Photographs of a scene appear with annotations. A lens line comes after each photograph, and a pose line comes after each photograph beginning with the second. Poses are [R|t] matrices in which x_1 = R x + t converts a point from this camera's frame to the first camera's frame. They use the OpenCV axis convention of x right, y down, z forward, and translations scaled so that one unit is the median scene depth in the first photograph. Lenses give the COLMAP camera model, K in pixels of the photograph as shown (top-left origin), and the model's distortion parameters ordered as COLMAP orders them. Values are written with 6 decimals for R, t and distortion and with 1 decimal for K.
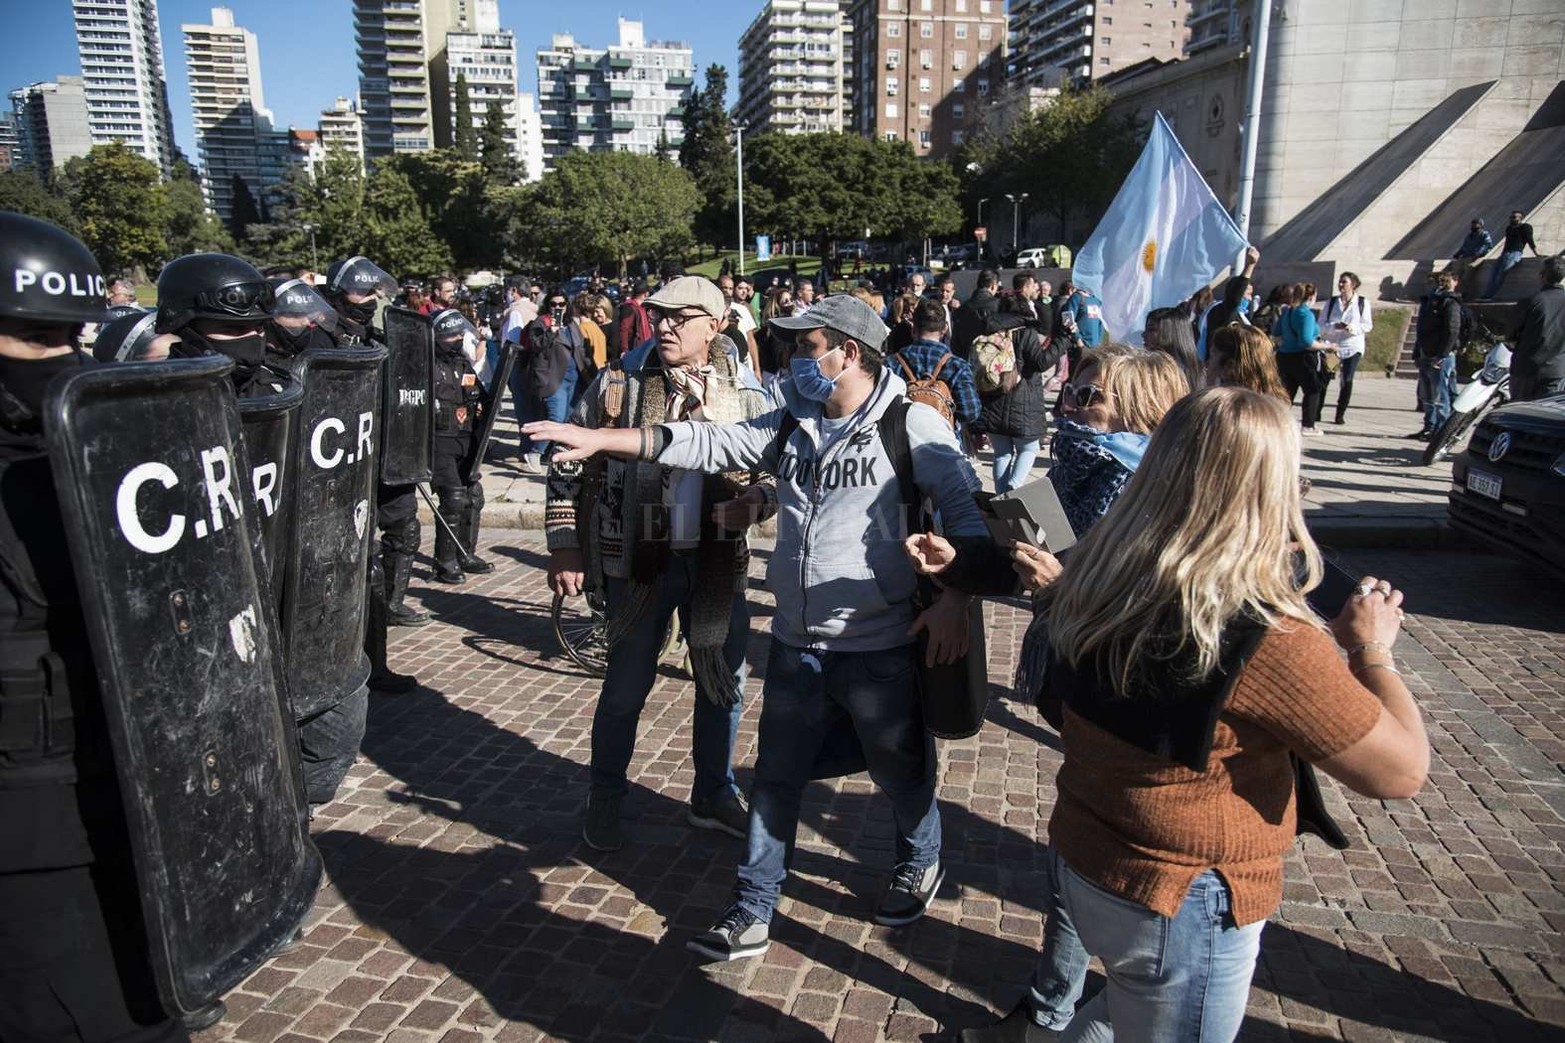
lens RADIAL K [[1045.7, 0, 783.7], [0, 1045.7, 534.6], [0, 0, 1]] dist [0.004794, -0.003932]
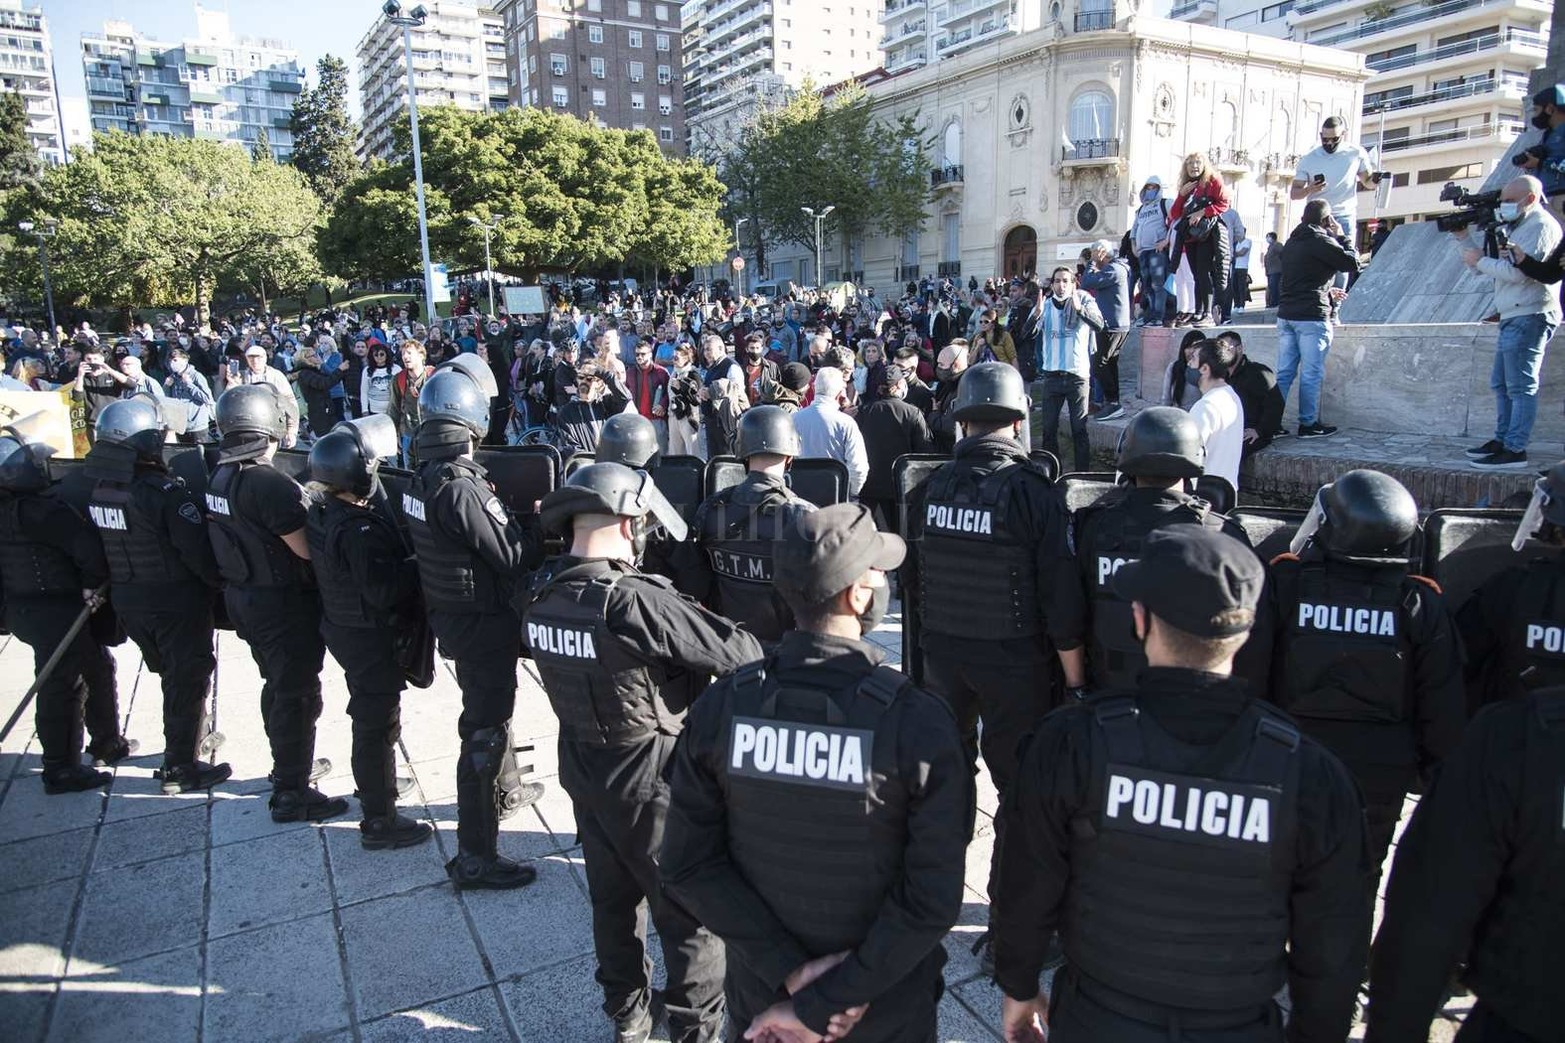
lens RADIAL K [[1045.7, 0, 780.9], [0, 1045.7, 529.2], [0, 0, 1]] dist [0.004794, -0.003932]
pose [[0.947411, -0.071113, 0.312019, -0.010827], [0.084445, 0.995994, -0.029406, -0.031429], [-0.308677, 0.054208, 0.949621, 0.121057]]
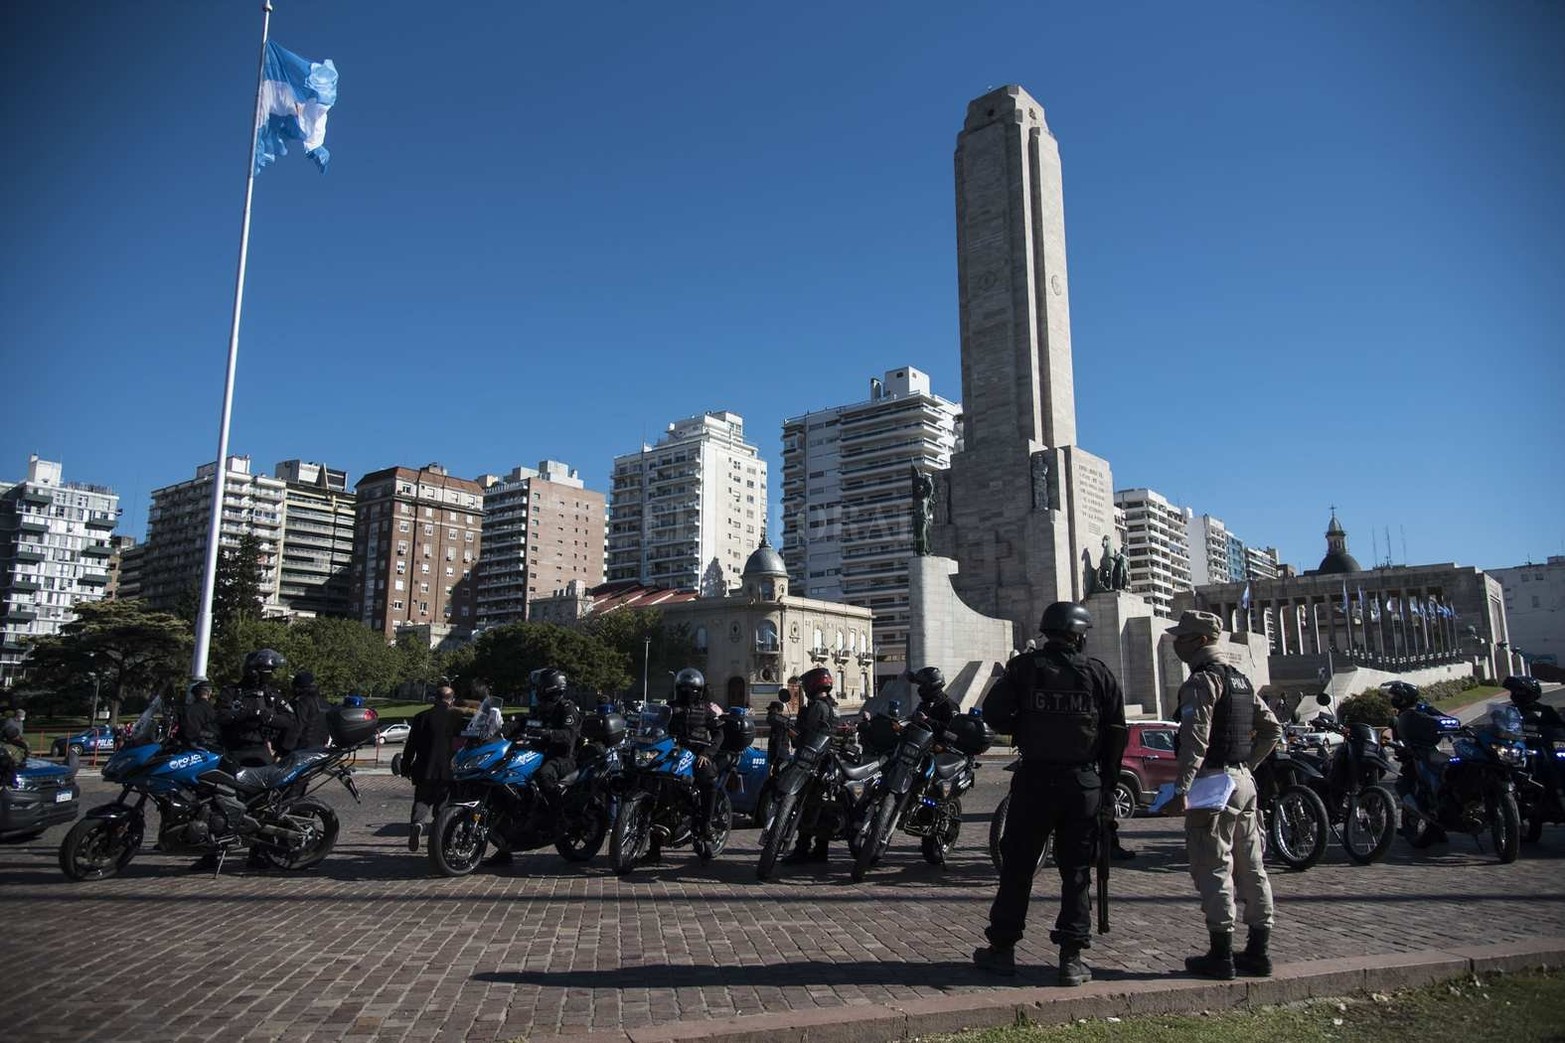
lens RADIAL K [[1045.7, 0, 806.8], [0, 1045.7, 540.1], [0, 0, 1]] dist [0.004794, -0.003932]
pose [[0.747538, 0.125667, 0.652222, -0.259630], [0.145141, 0.927305, -0.345021, 0.034638], [-0.648167, 0.352580, 0.674957, -0.130592]]
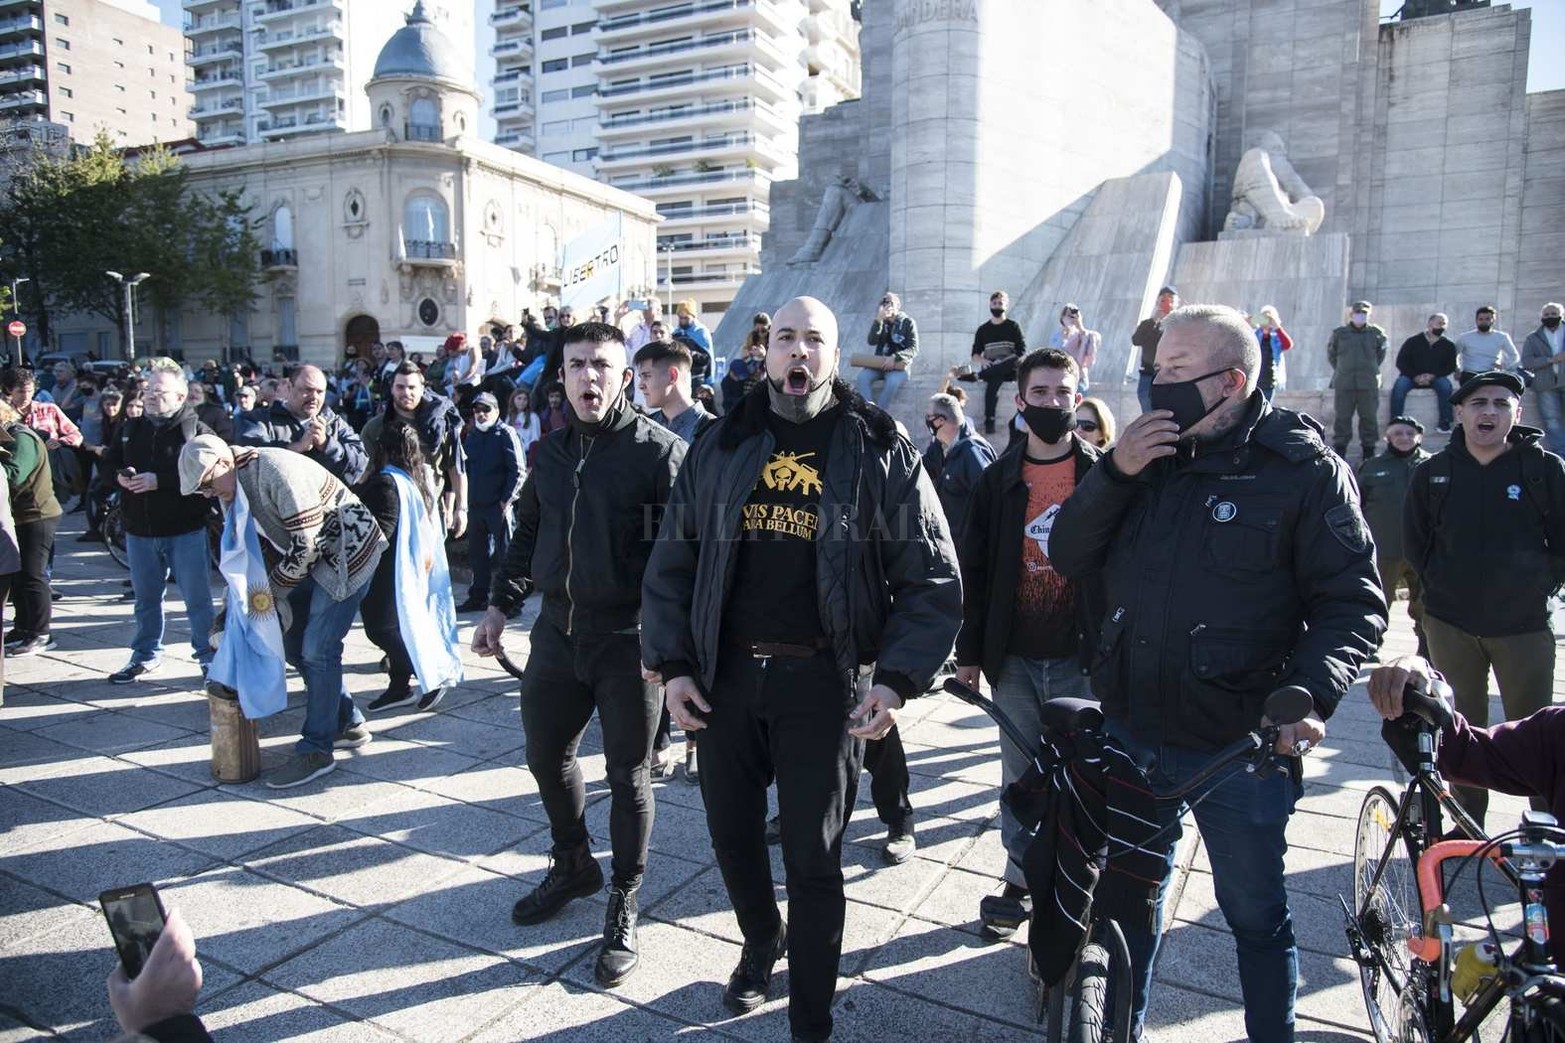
lens RADIAL K [[1045.7, 0, 786.0], [0, 1045.7, 522.6], [0, 0, 1]] dist [0.004794, -0.003932]
pose [[0.596822, -0.059147, 0.800191, -0.018556], [0.165852, 0.984836, -0.050906, -0.026174], [-0.785046, 0.163095, 0.597581, 0.112222]]
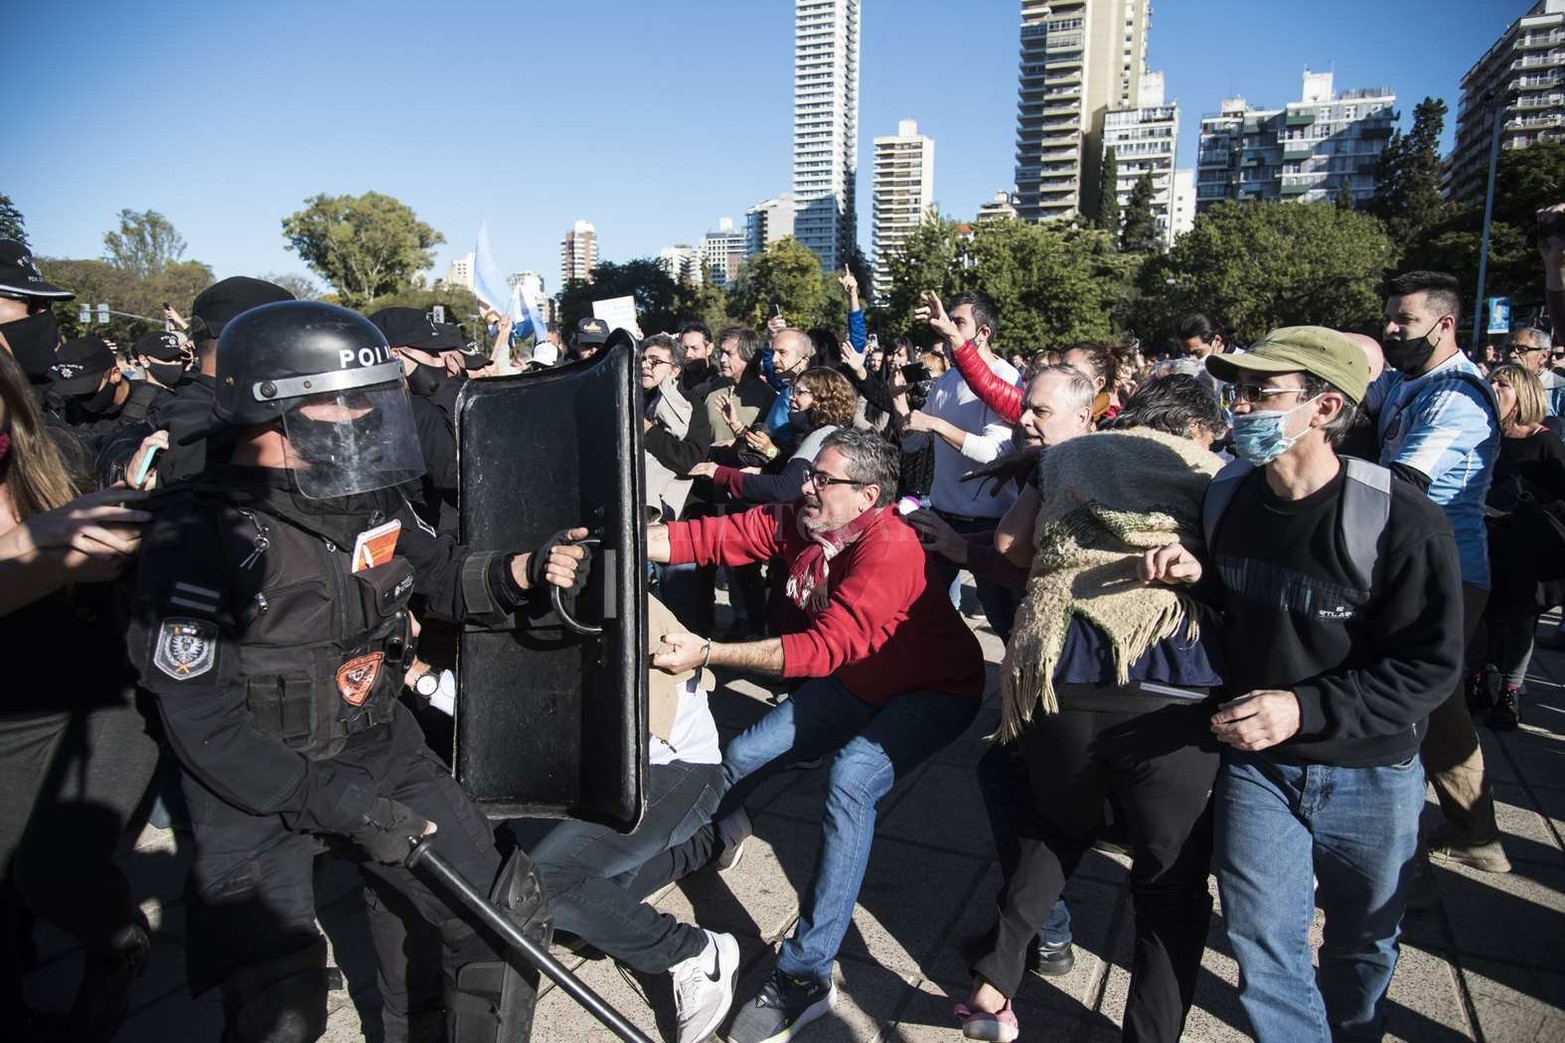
lens RADIAL K [[1045.7, 0, 782.0], [0, 1045.7, 527.1], [0, 0, 1]] dist [0.004794, -0.003932]
pose [[0.833364, 0.093807, -0.544706, -0.008096], [-0.139410, 0.989304, -0.042915, -0.016837], [0.534854, 0.111701, 0.837529, 0.074184]]
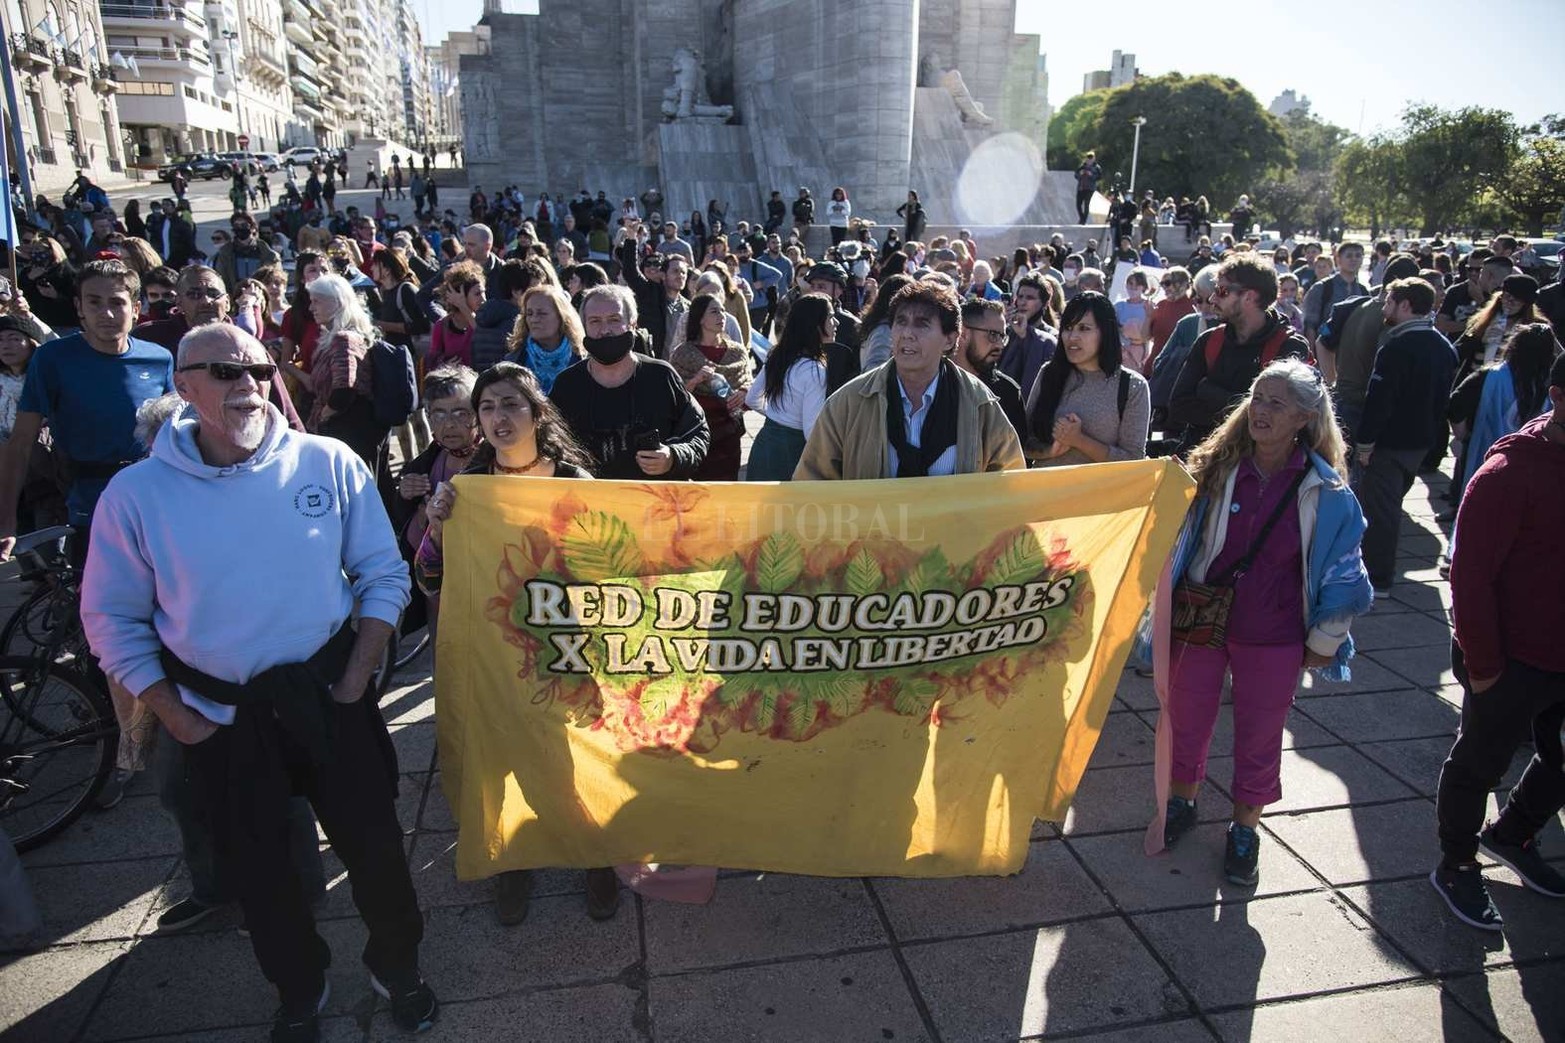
lens RADIAL K [[1045.7, 0, 784.0], [0, 1045.7, 526.5], [0, 0, 1]] dist [0.004794, -0.003932]
pose [[-0.042267, -0.267837, 0.962537, -0.110193], [0.219923, 0.937274, 0.270464, -0.044020], [-0.974601, 0.223115, 0.019288, 0.182747]]
